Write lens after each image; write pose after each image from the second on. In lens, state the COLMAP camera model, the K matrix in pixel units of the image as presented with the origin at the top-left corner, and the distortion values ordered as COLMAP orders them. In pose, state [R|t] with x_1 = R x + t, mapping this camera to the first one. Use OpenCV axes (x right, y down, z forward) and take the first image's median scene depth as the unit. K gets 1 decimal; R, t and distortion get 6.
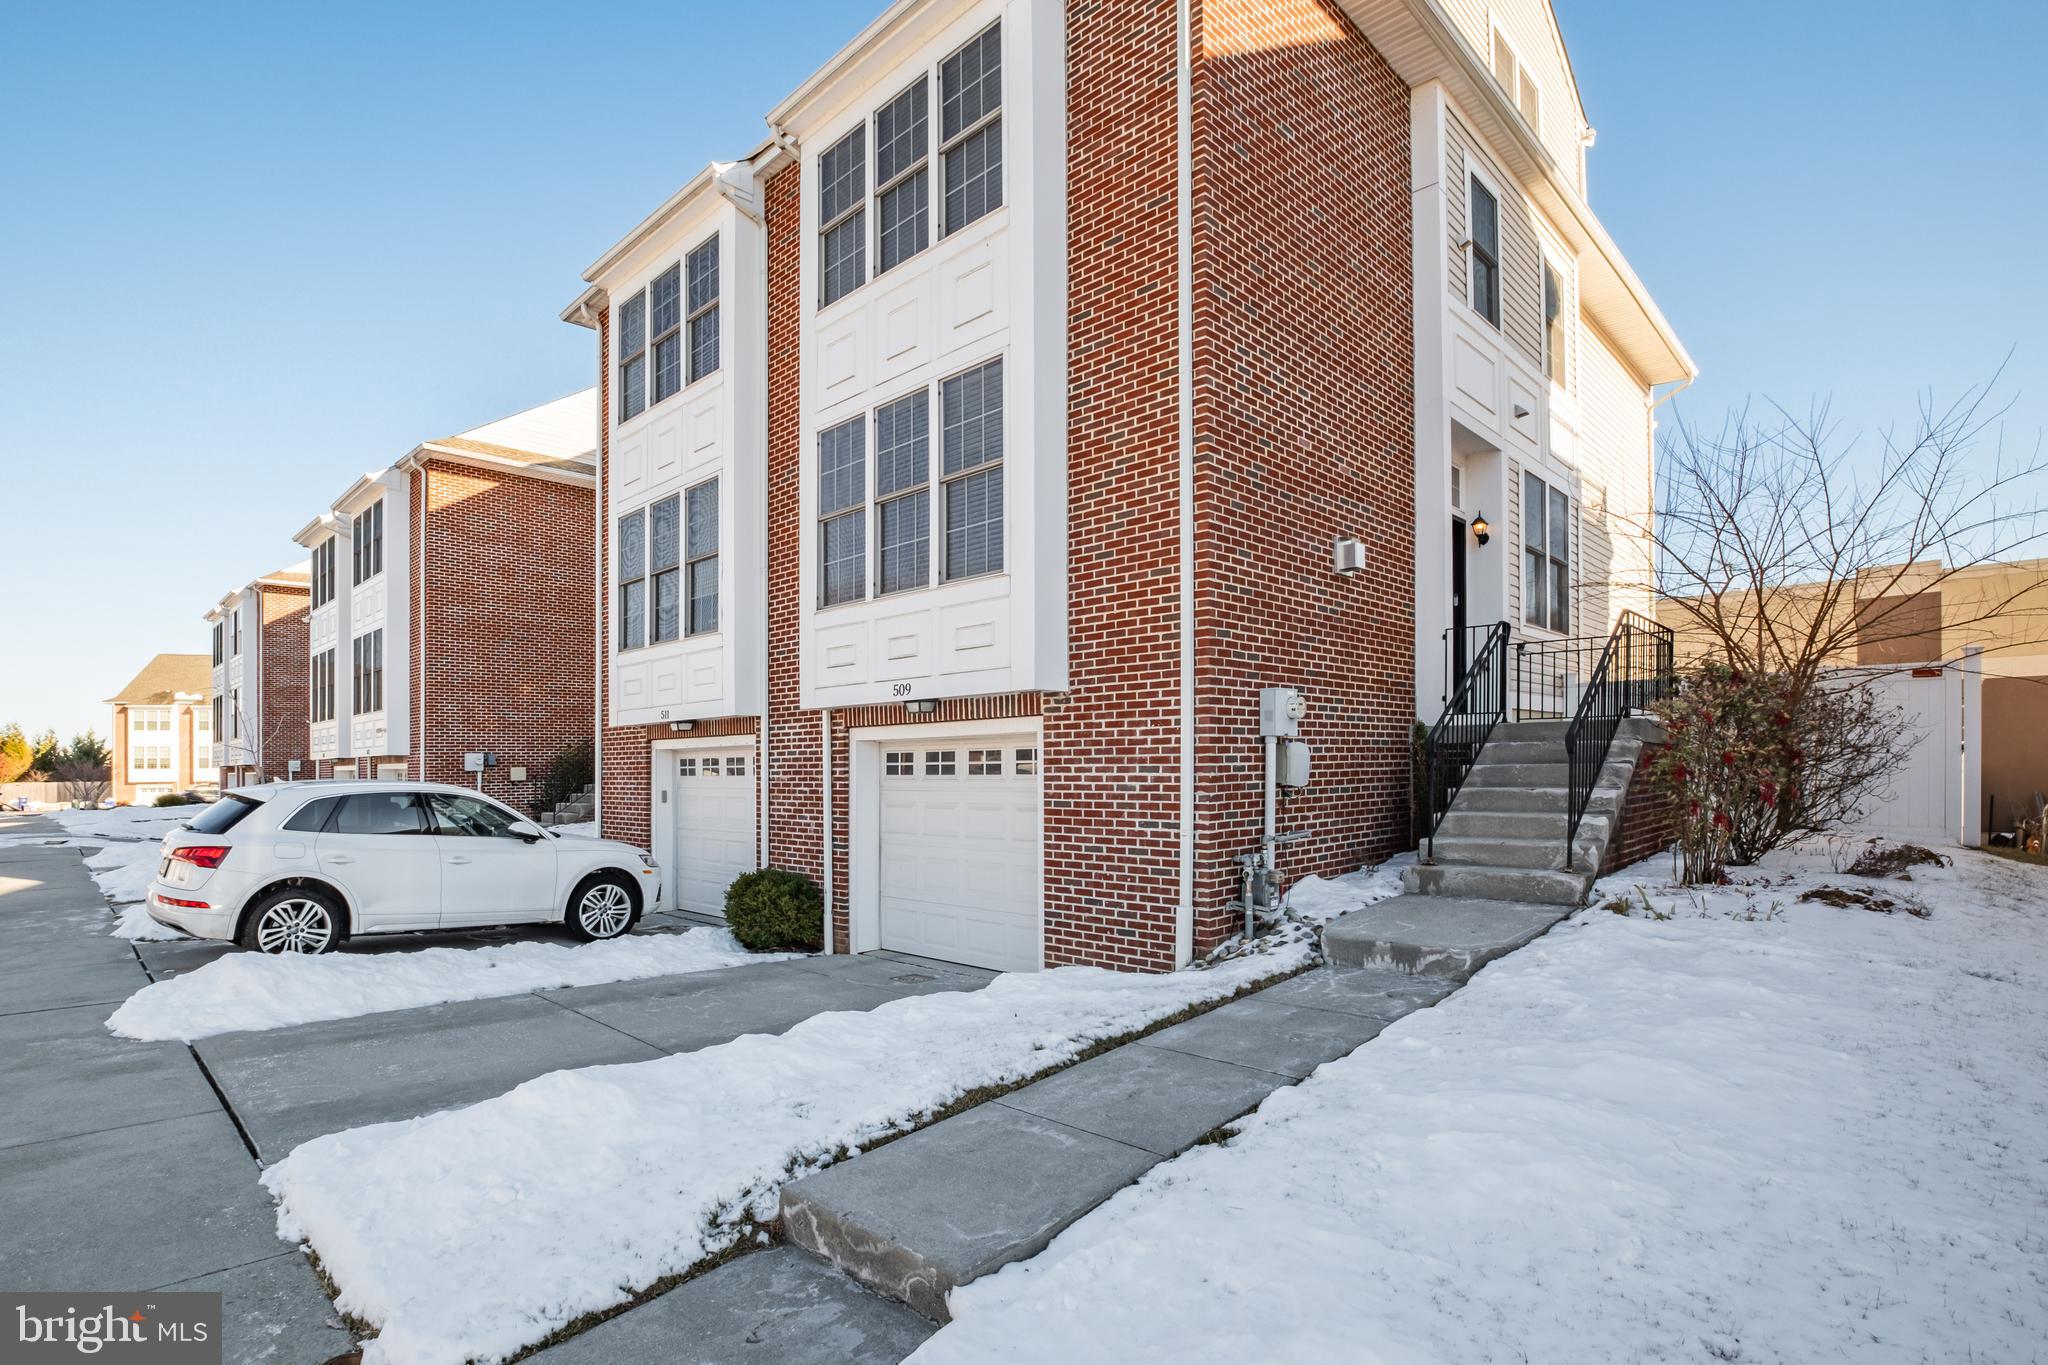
lens RADIAL K [[987.8, 0, 975.3], [0, 987.8, 771.1], [0, 0, 1]] dist [-0.035573, -0.000296]
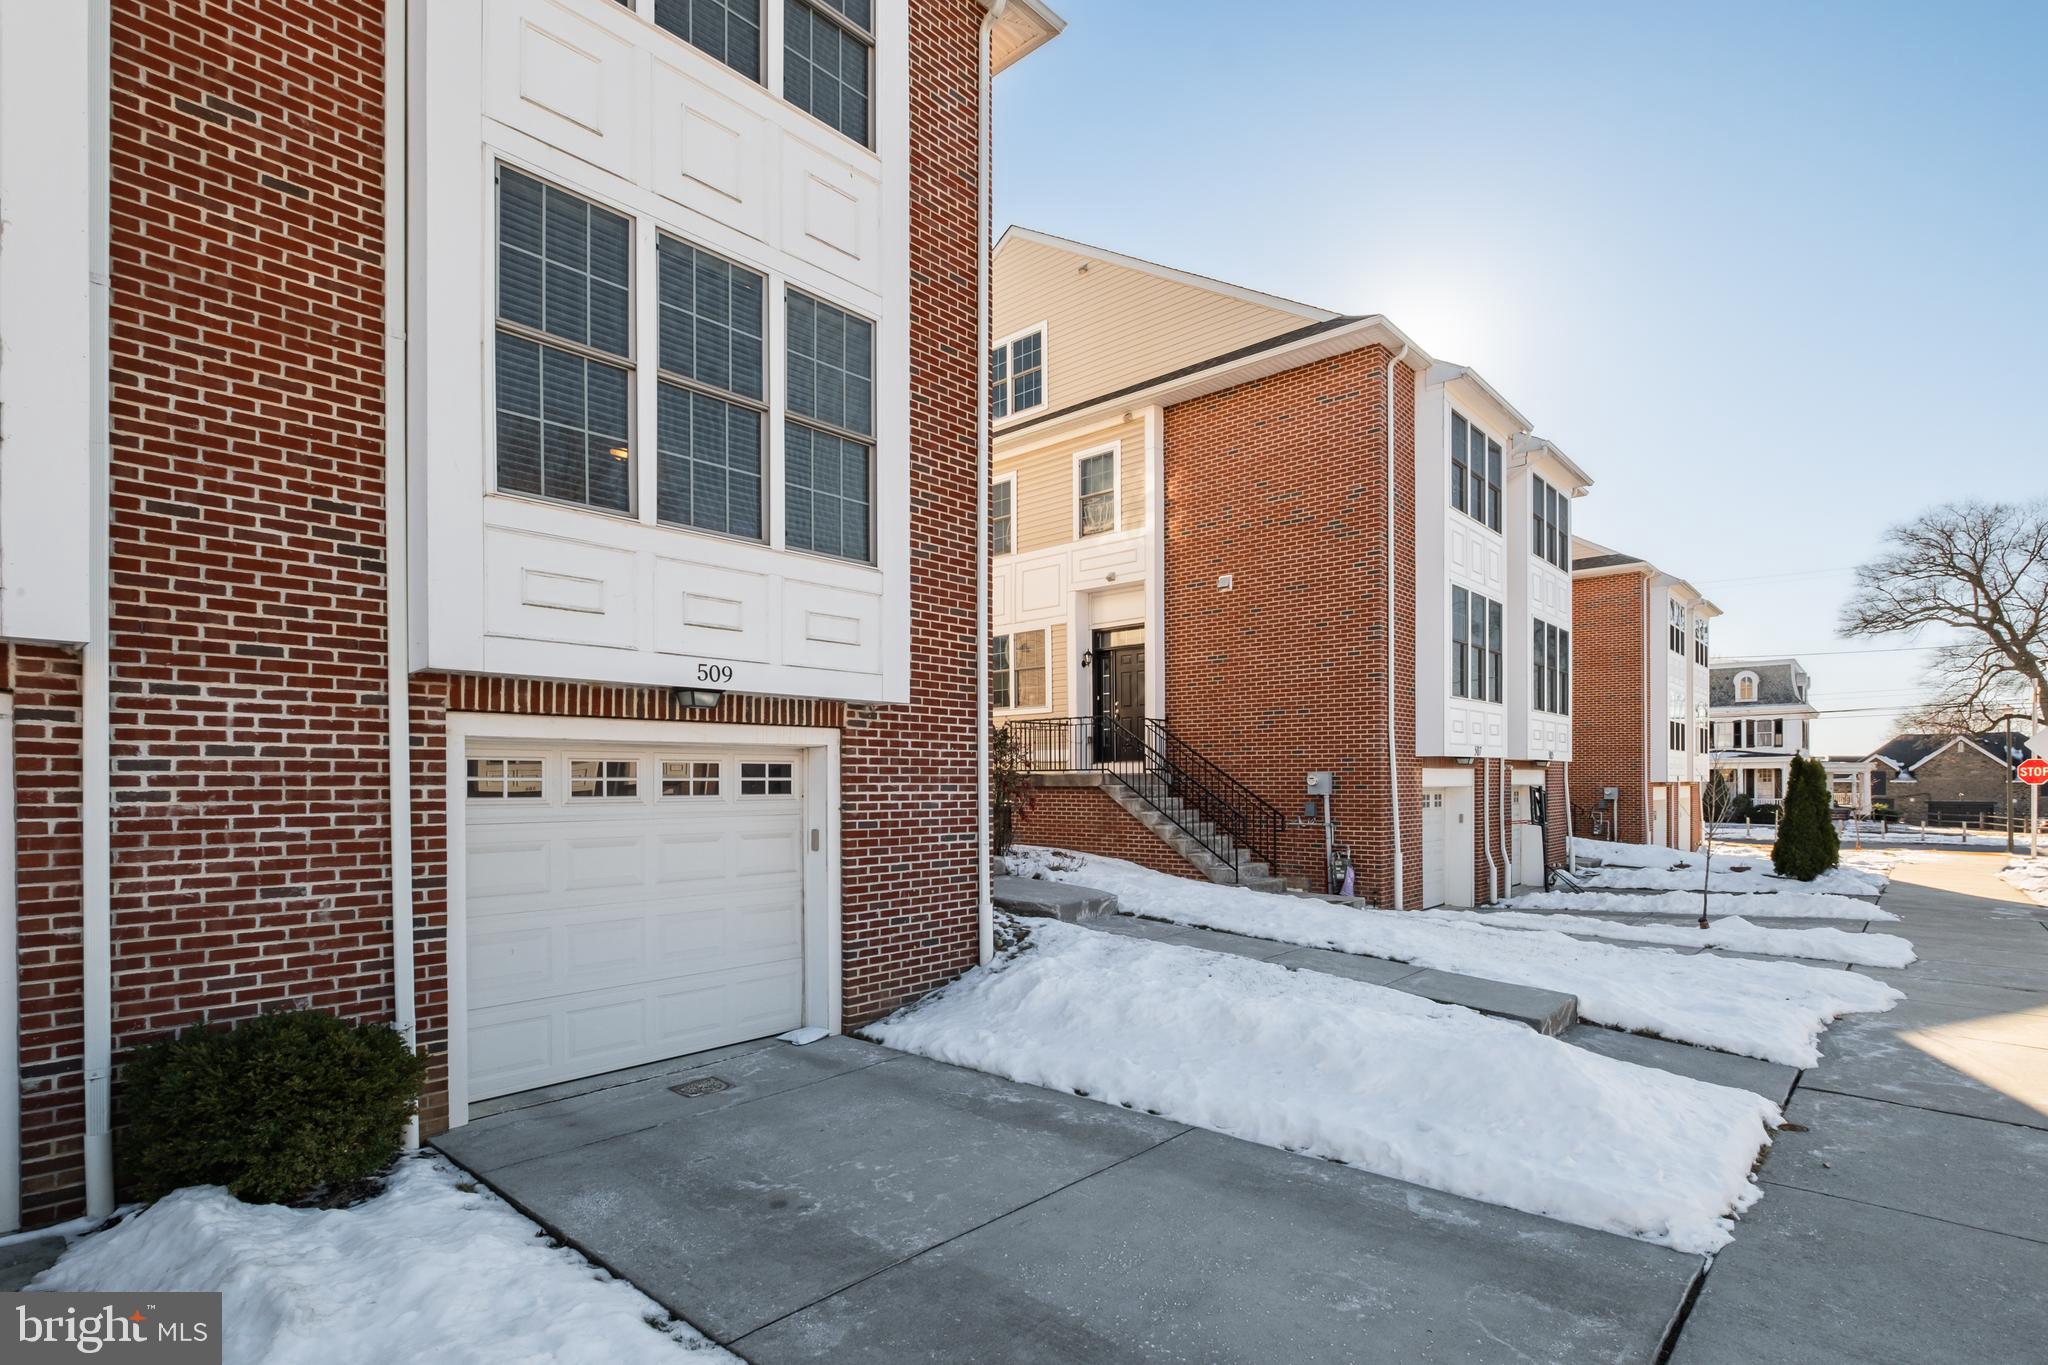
lens RADIAL K [[976.4, 0, 1031.5], [0, 976.4, 791.4], [0, 0, 1]] dist [-0.003865, -0.000882]
pose [[-0.047246, -0.000408, 0.998883, -0.854457], [0.004141, 0.999991, 0.000604, 0.001665], [-0.998875, 0.004165, -0.047244, 0.892367]]
